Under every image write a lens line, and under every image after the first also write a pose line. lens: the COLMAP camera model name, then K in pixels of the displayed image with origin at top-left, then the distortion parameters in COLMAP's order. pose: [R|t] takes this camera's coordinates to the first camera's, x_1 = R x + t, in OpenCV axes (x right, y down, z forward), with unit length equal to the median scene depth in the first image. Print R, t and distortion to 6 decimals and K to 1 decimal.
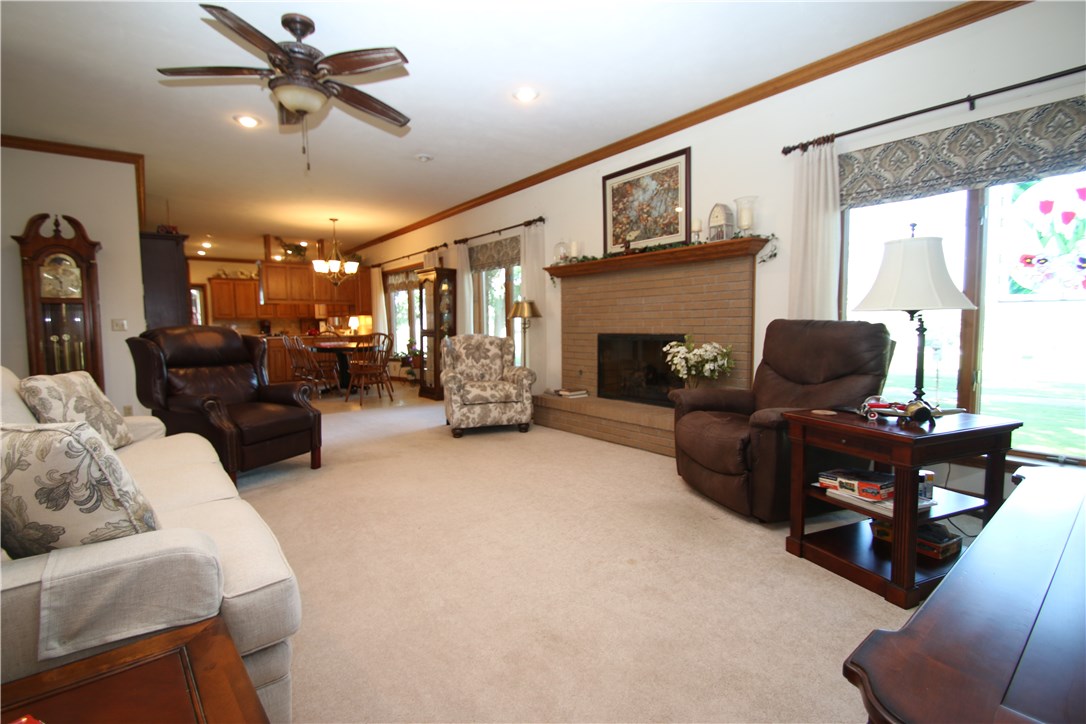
lens RADIAL K [[496.9, 0, 527.5], [0, 496.9, 359.2], [0, 0, 1]] dist [0.011303, -0.014622]
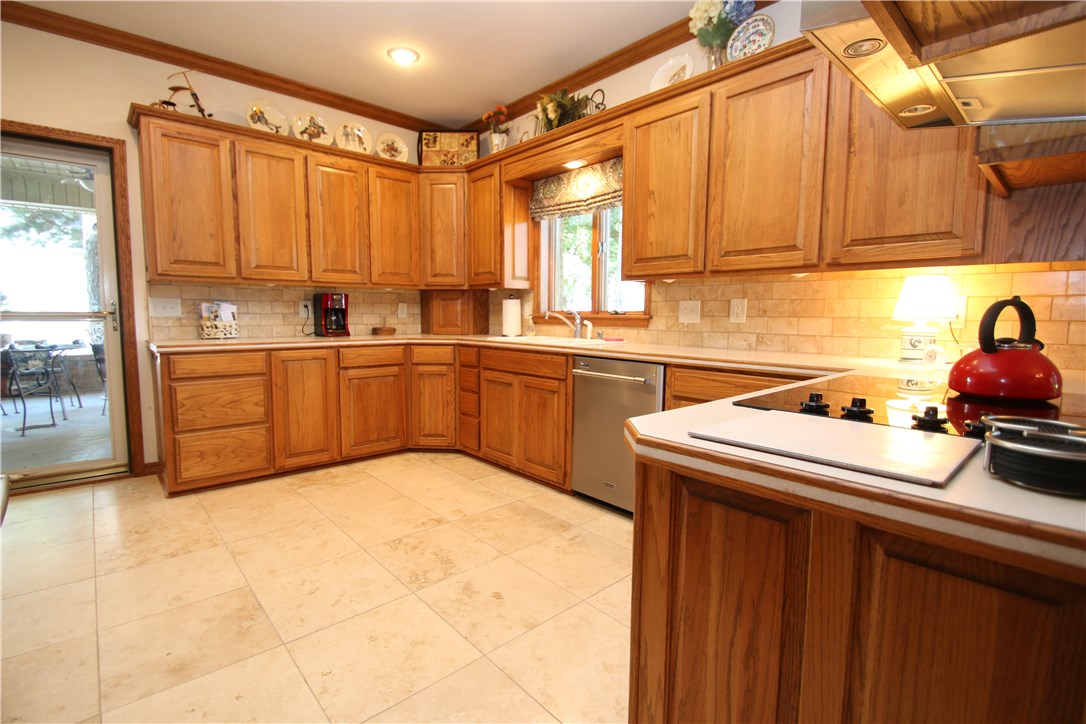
lens RADIAL K [[496.9, 0, 527.5], [0, 496.9, 359.2], [0, 0, 1]] dist [0.011303, -0.014622]
pose [[0.997814, 0.015987, 0.064124, -1.511214], [-0.017211, 0.999679, 0.018574, -0.156337], [-0.063806, -0.019637, 0.997769, 2.437166]]
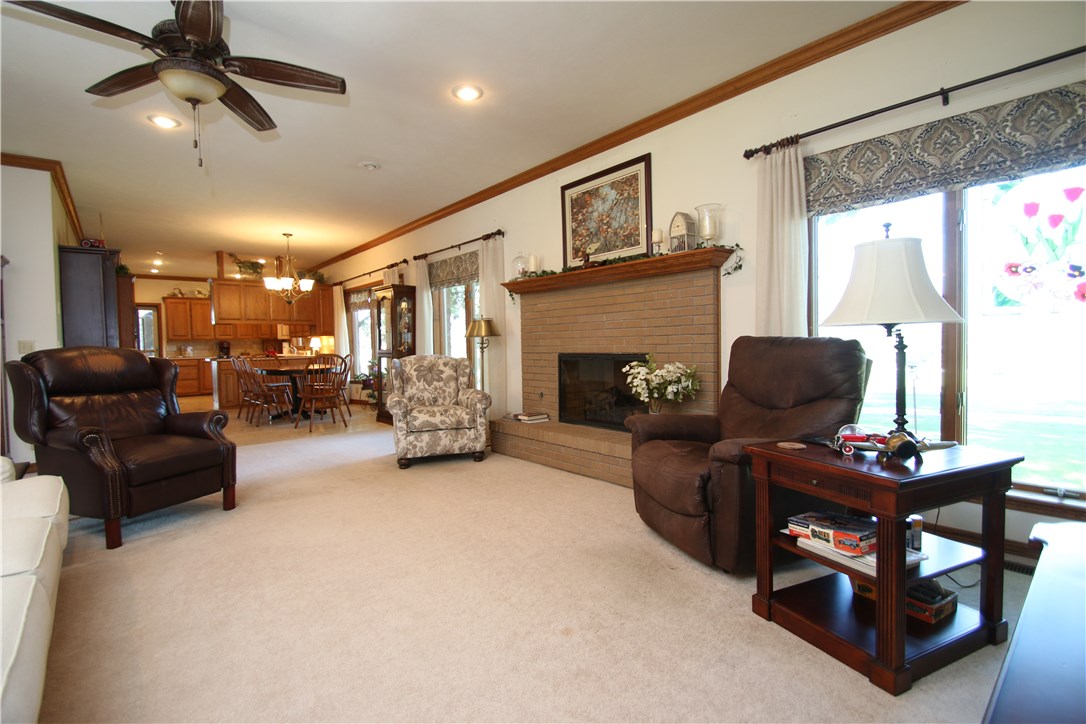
lens RADIAL K [[496.9, 0, 527.5], [0, 496.9, 359.2], [0, 0, 1]] dist [0.011303, -0.014622]
pose [[0.999461, -0.007103, 0.032049, 0.079913], [0.008351, 0.999205, -0.038992, -0.006534], [-0.031747, 0.039238, 0.998725, 0.108620]]
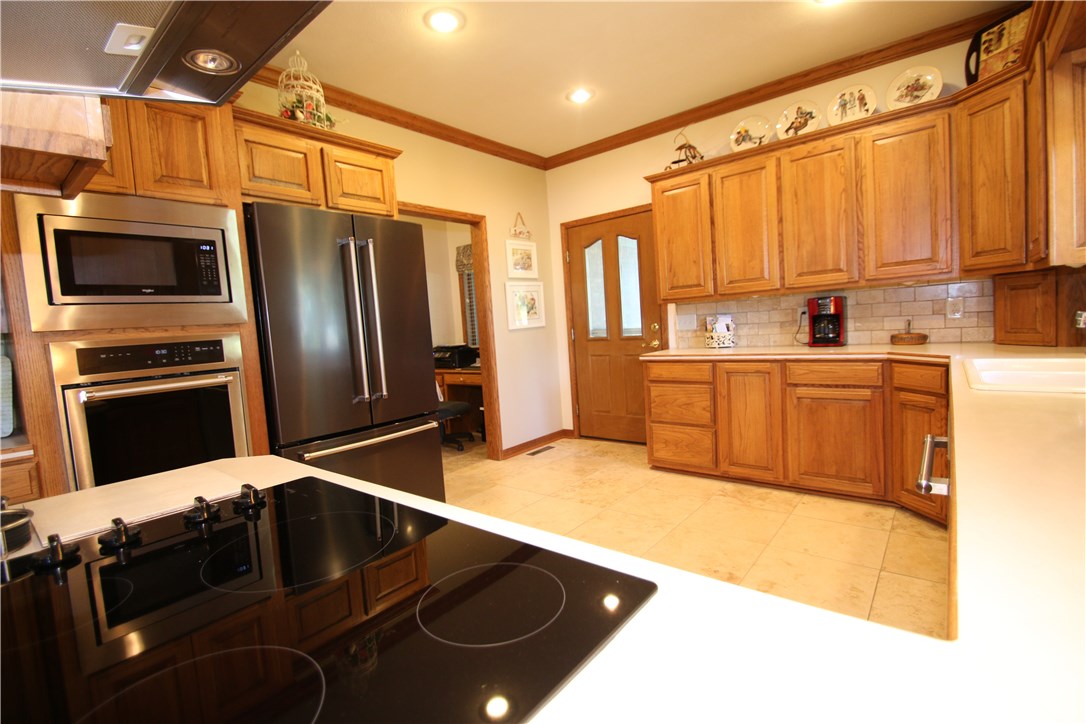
lens RADIAL K [[496.9, 0, 527.5], [0, 496.9, 359.2], [0, 0, 1]] dist [0.011303, -0.014622]
pose [[0.202018, 0.070968, -0.976807, -1.054874], [-0.005900, 0.997441, 0.071247, -0.217989], [0.979364, -0.008630, 0.201920, 2.799696]]
